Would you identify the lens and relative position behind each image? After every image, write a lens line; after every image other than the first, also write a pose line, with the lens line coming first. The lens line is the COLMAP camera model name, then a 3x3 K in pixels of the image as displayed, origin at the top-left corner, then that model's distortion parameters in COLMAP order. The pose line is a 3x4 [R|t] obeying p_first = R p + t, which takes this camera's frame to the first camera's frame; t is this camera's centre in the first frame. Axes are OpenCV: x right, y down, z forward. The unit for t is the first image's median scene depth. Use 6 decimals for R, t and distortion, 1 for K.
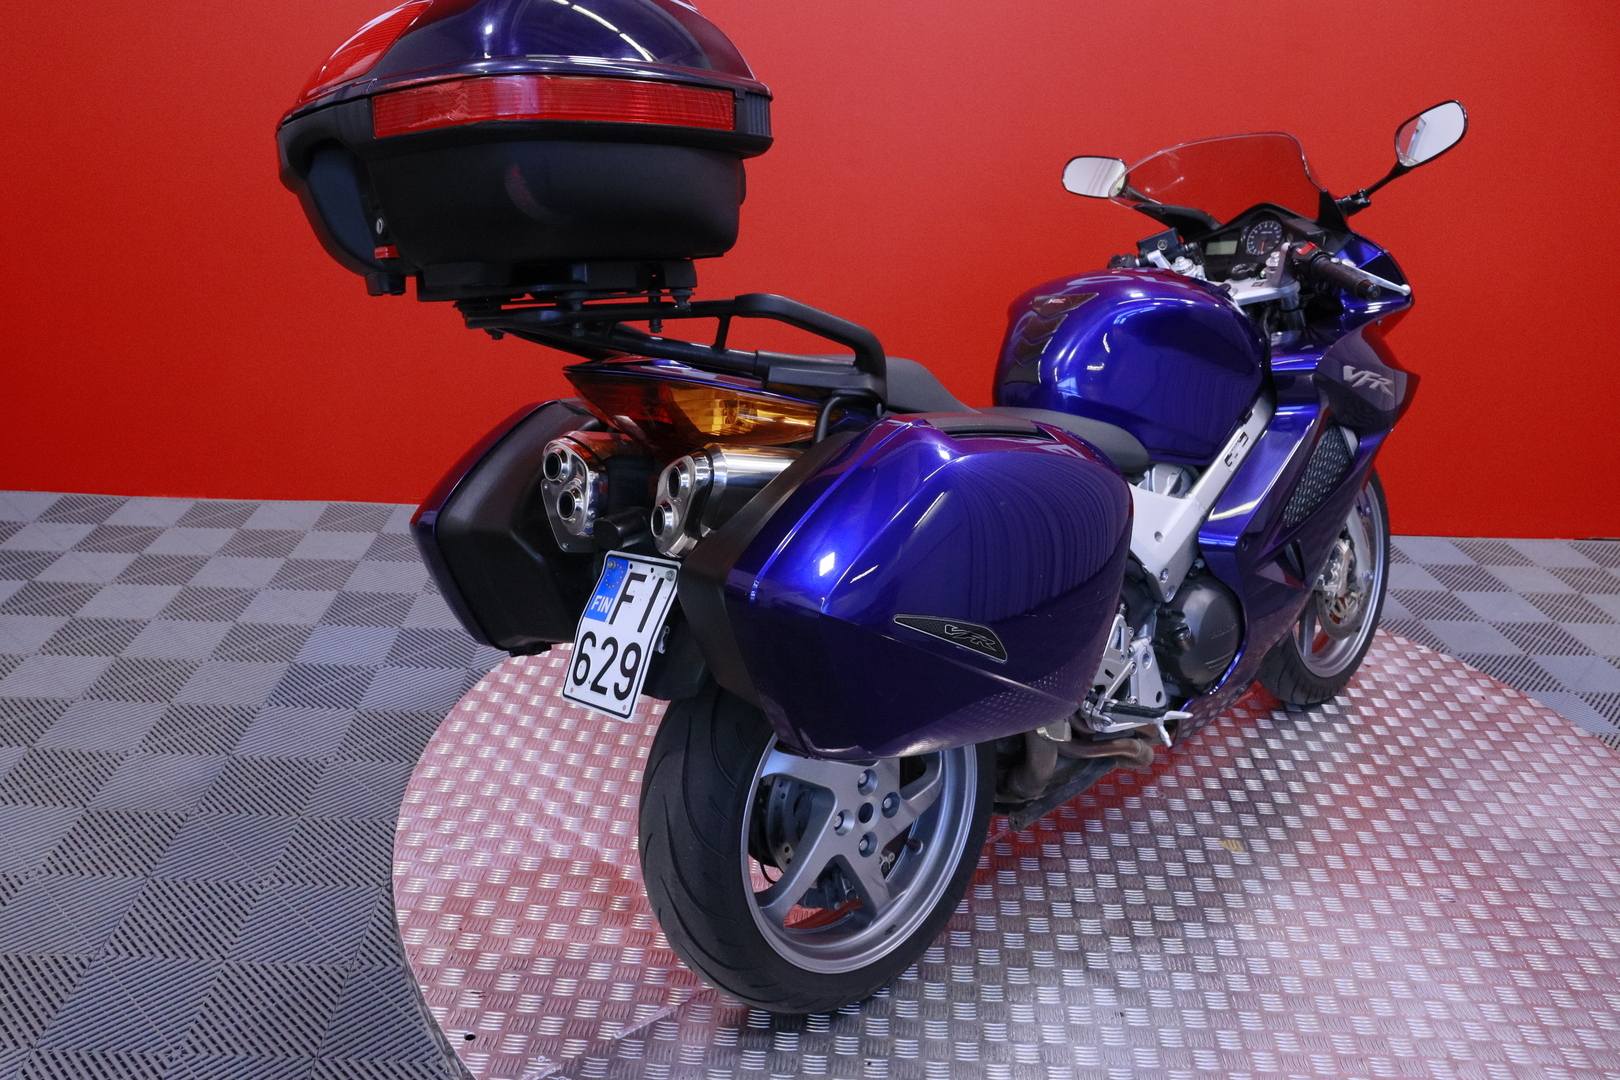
lens RADIAL K [[1408.4, 0, 810.0], [0, 1408.4, 540.0], [0, 0, 1]] dist [-0.102123, -0.000813]
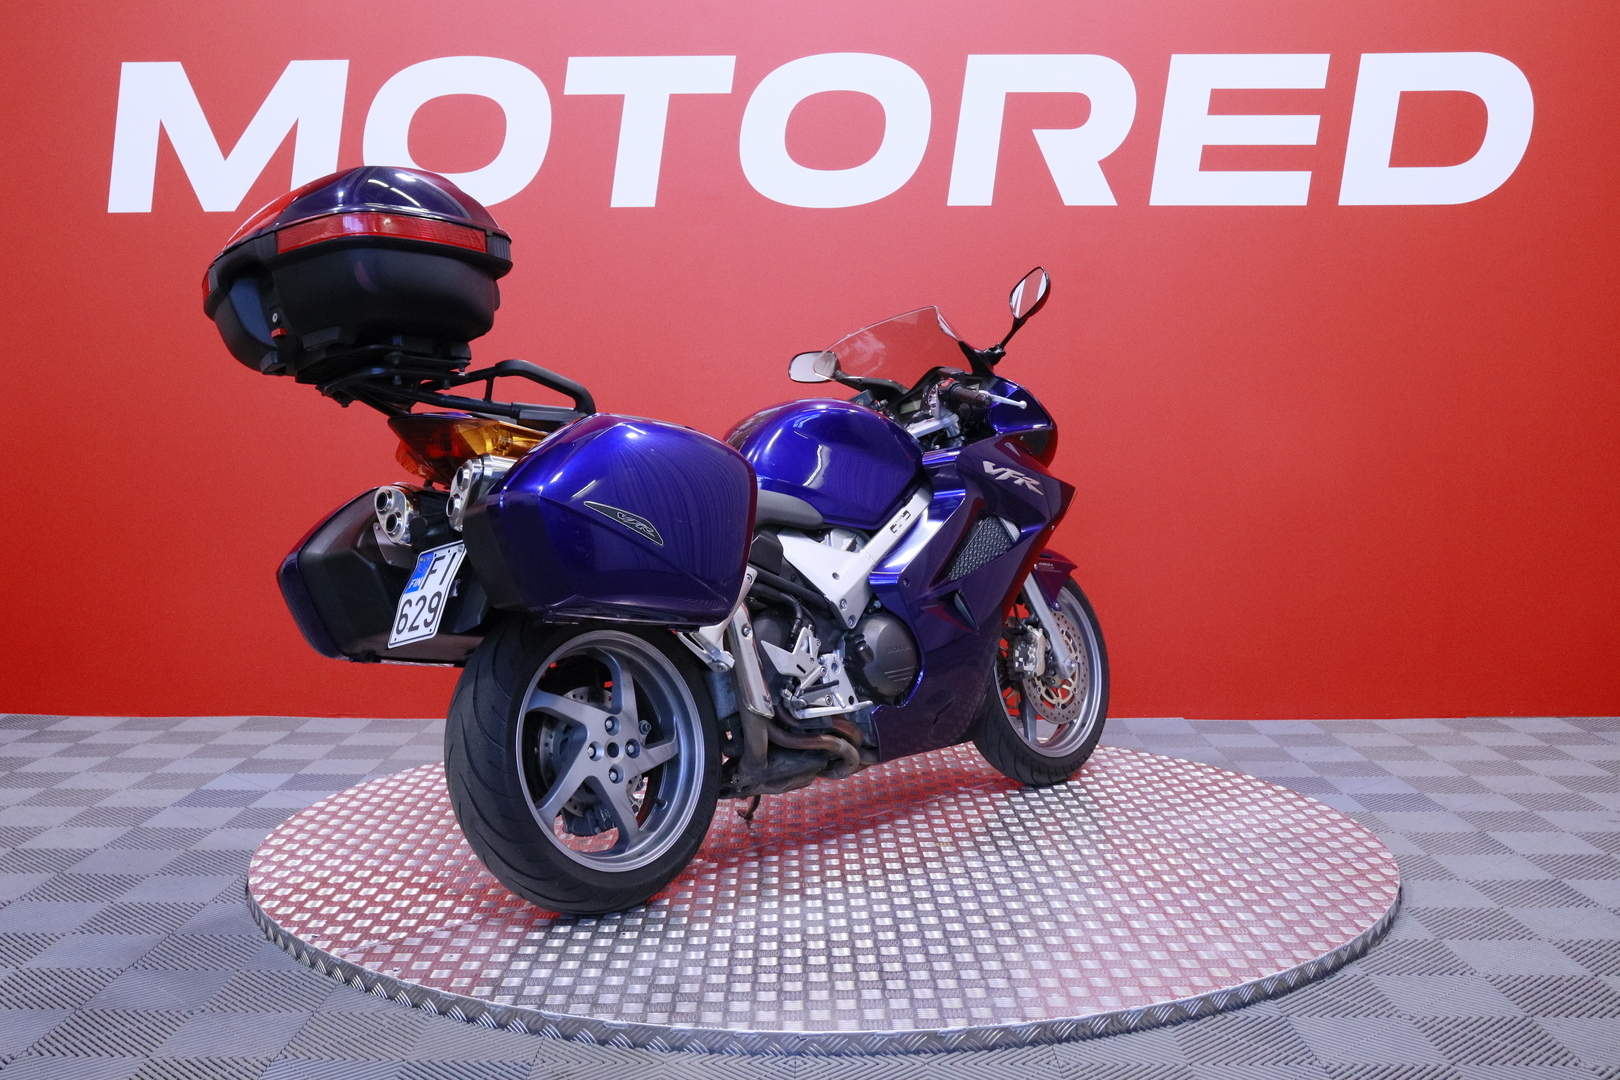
lens RADIAL K [[1916.8, 0, 810.0], [0, 1916.8, 540.0], [0, 0, 1]] dist [-0.006156, 0.034845]
pose [[0.997046, -0.059918, 0.048053, 0.164223], [0.071643, 0.951049, -0.300621, 0.614763], [-0.027688, 0.303176, 0.952532, -0.907949]]
